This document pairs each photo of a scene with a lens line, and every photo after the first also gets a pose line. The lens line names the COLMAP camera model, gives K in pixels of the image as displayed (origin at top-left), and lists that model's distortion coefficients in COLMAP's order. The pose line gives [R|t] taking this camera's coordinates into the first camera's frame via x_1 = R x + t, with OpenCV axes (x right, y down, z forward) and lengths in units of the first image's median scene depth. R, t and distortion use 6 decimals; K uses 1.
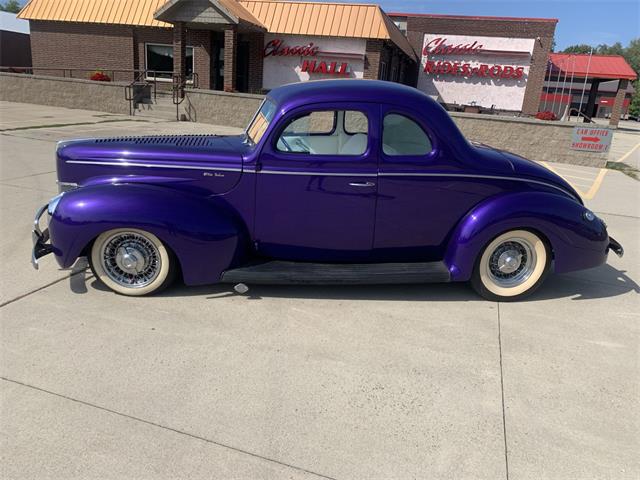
lens RADIAL K [[499.9, 0, 325.7], [0, 499.9, 235.3], [0, 0, 1]] dist [0.036136, -0.031276]
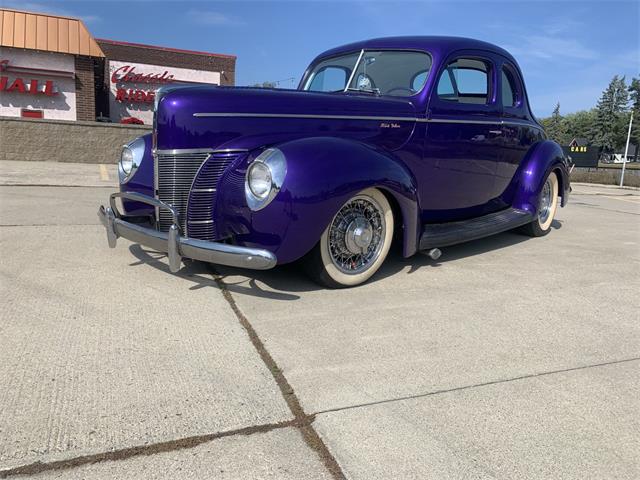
lens RADIAL K [[499.9, 0, 325.7], [0, 499.9, 235.3], [0, 0, 1]] dist [0.036136, -0.031276]
pose [[0.759755, -0.148585, 0.633005, -0.185523], [0.199976, 0.979749, -0.010041, 0.009683], [-0.618694, 0.134214, 0.774083, 0.095789]]
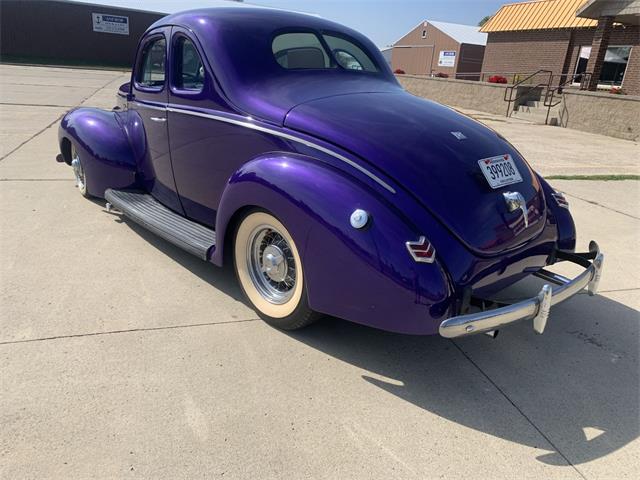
lens RADIAL K [[499.9, 0, 325.7], [0, 499.9, 235.3], [0, 0, 1]] dist [0.036136, -0.031276]
pose [[0.569032, 0.237922, -0.787144, 0.212031], [-0.269670, 0.958285, 0.094705, -0.014600], [0.776840, 0.158379, 0.609455, 0.152835]]
